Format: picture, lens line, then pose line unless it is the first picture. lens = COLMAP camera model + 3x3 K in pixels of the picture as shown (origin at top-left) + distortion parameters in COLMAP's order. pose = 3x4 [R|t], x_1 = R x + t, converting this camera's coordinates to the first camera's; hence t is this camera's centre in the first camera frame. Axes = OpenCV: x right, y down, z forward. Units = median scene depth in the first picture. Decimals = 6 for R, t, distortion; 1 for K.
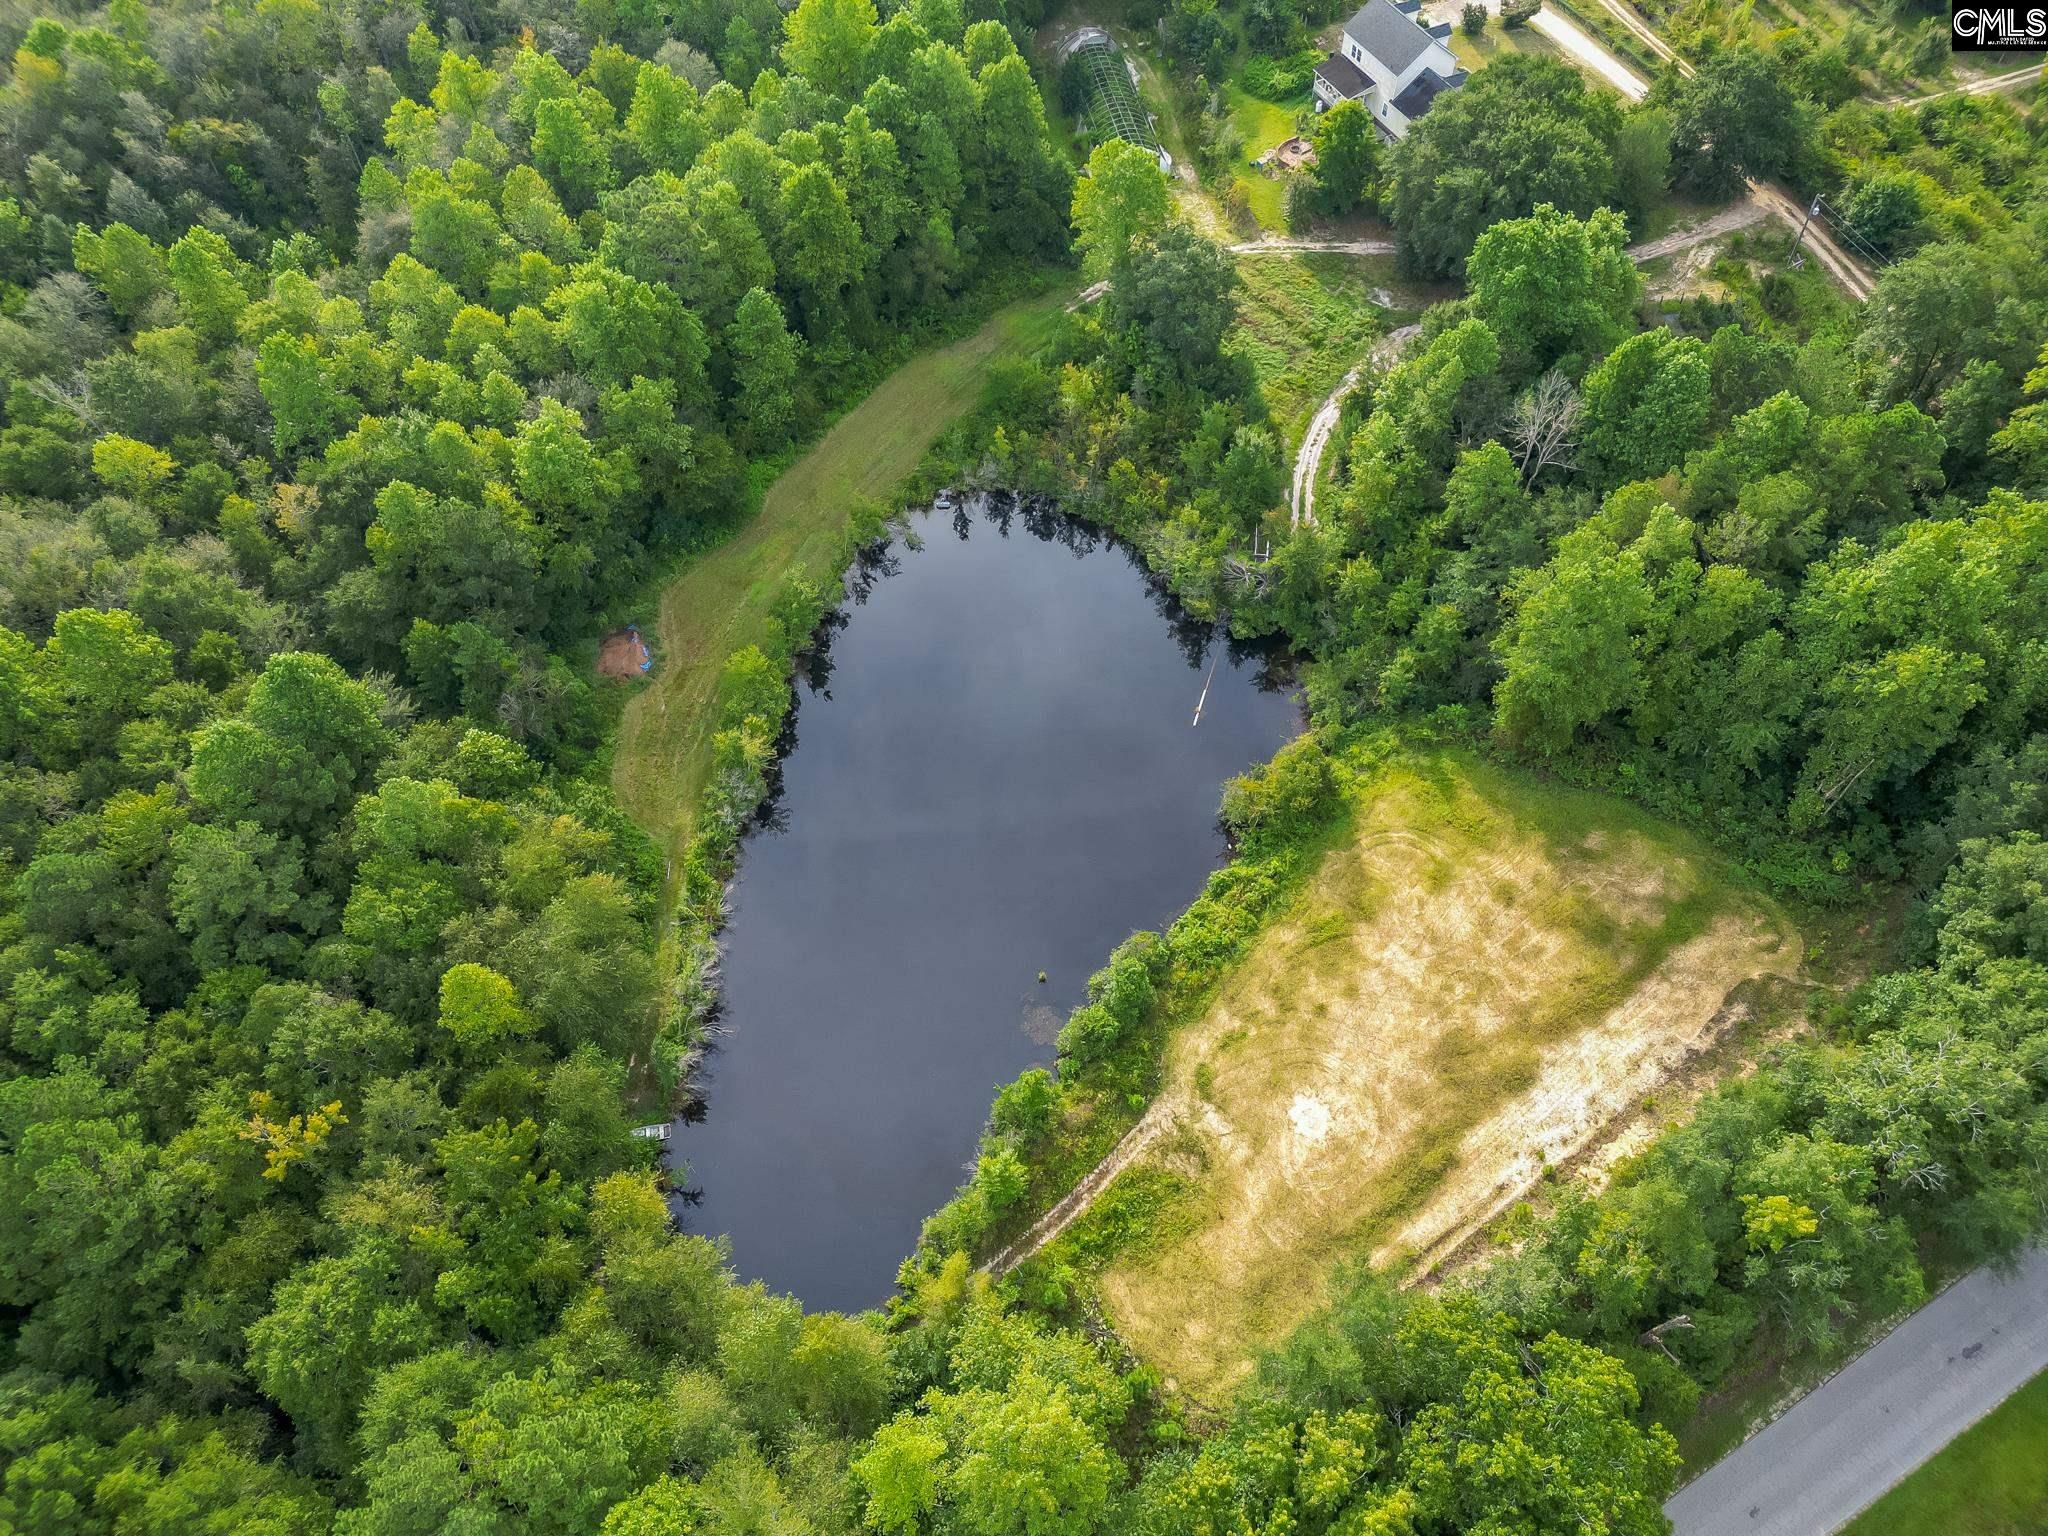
lens RADIAL K [[1421.1, 0, 1015.5], [0, 1421.1, 756.9], [0, 0, 1]] dist [0.072590, -0.062810]
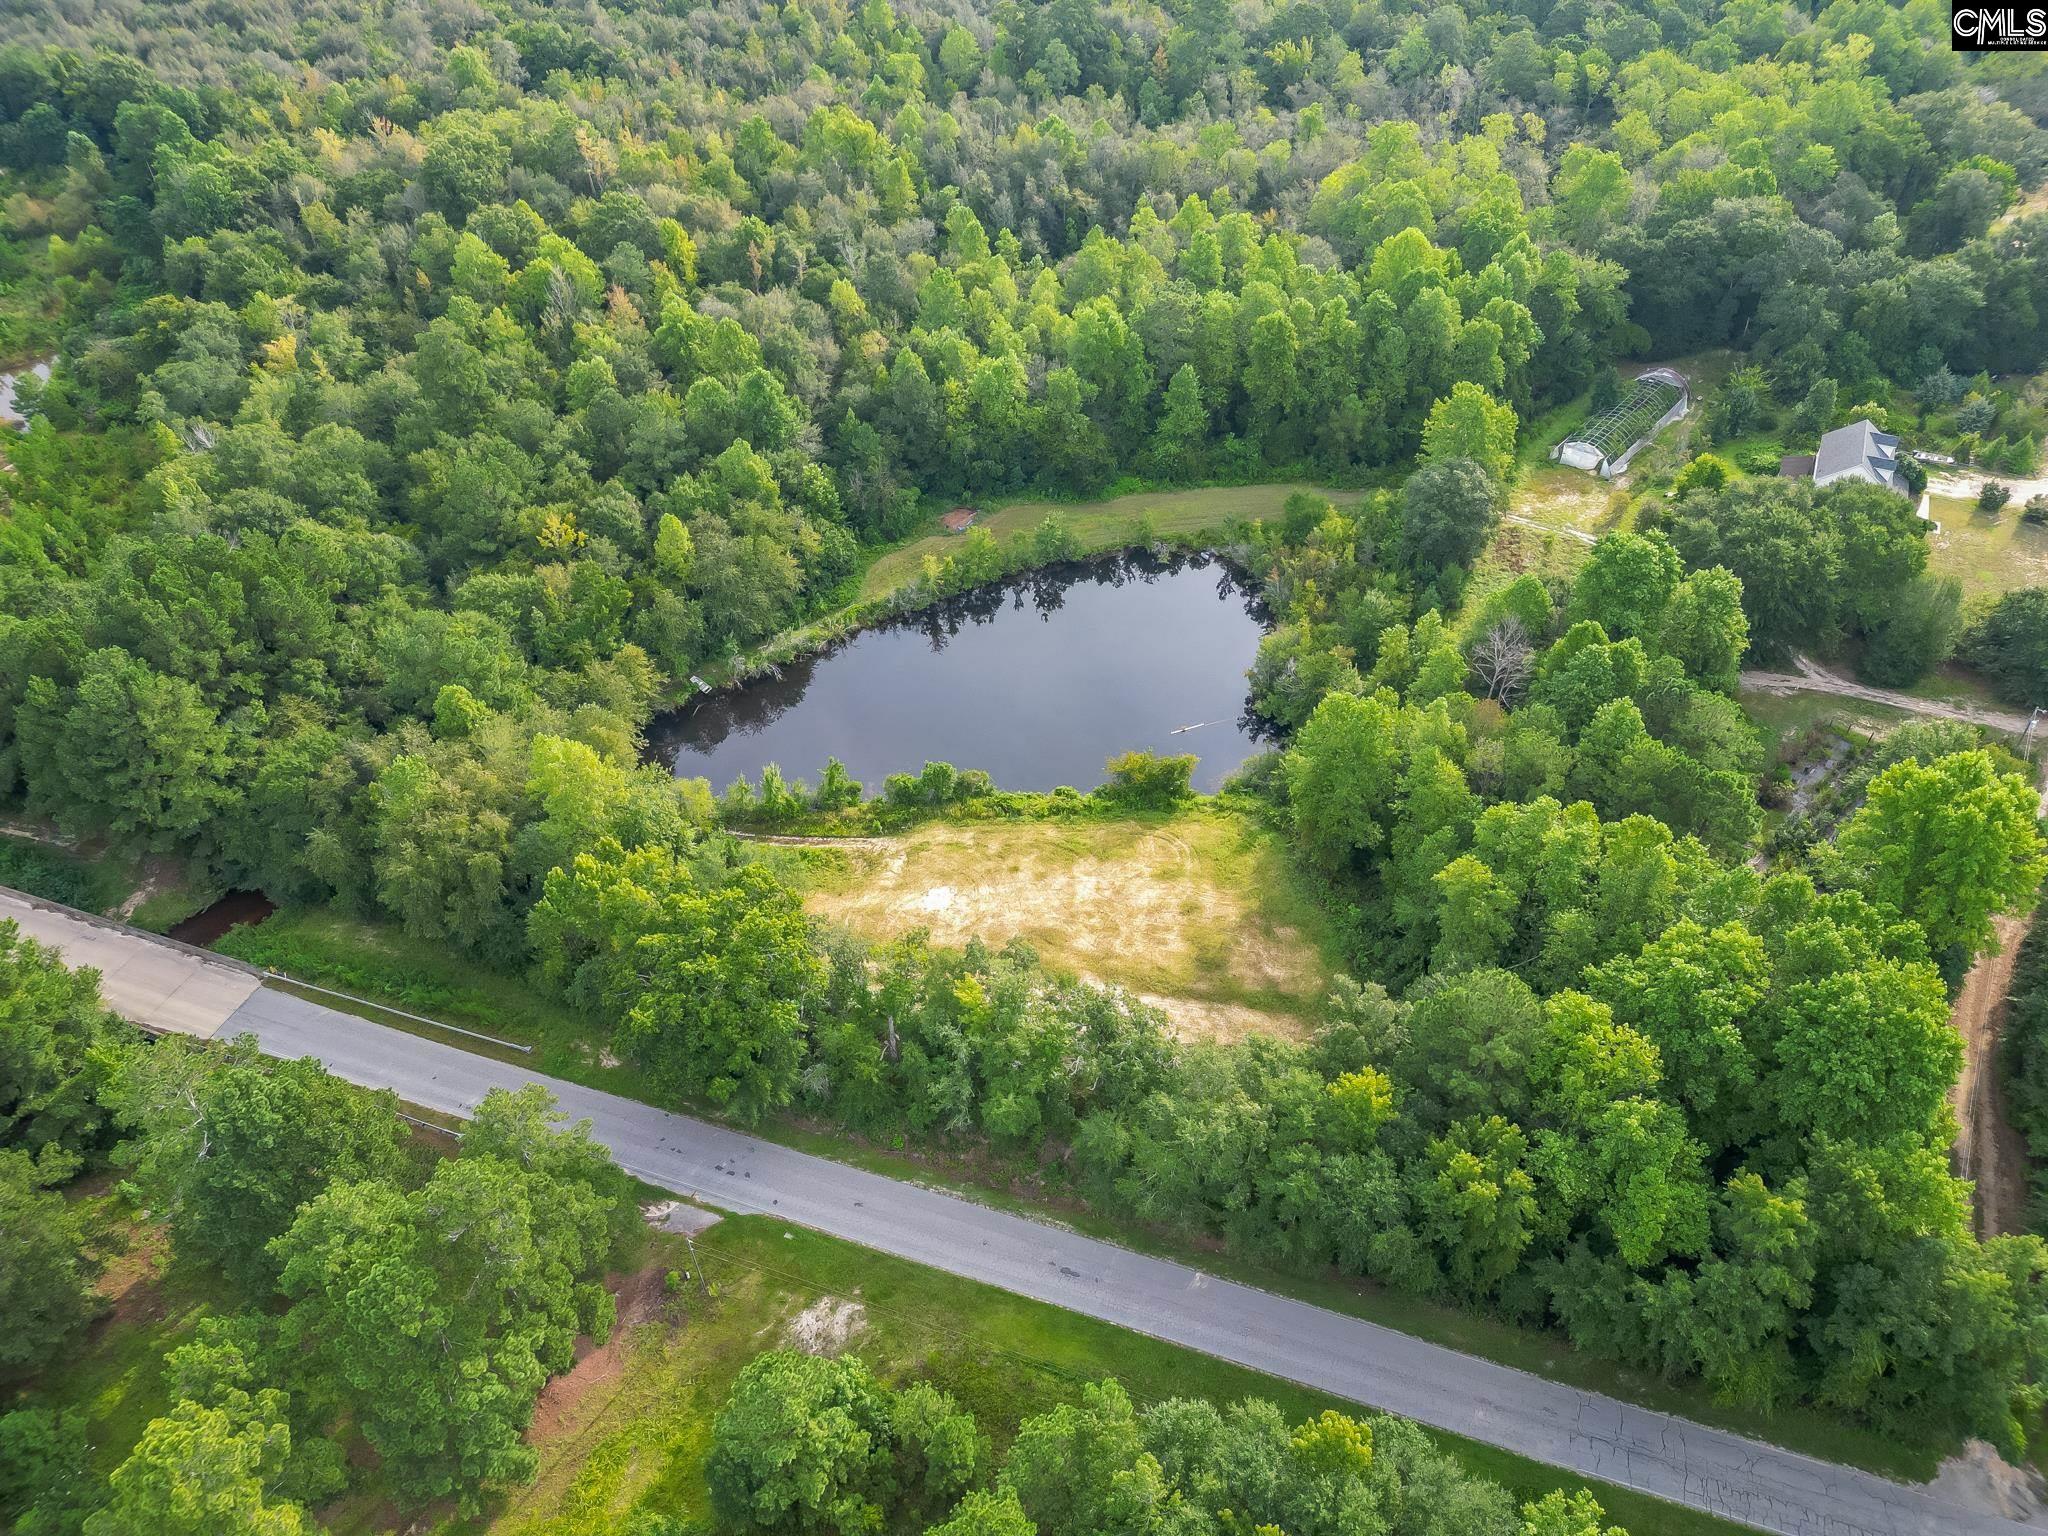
lens RADIAL K [[1421.1, 0, 1031.1], [0, 1421.1, 760.8], [0, 0, 1]] dist [0.072590, -0.062810]
pose [[0.631522, 0.524932, -0.570637, 0.887152], [-0.627014, 0.778686, 0.022404, 0.053916], [0.456107, 0.343648, 0.820897, -0.124546]]
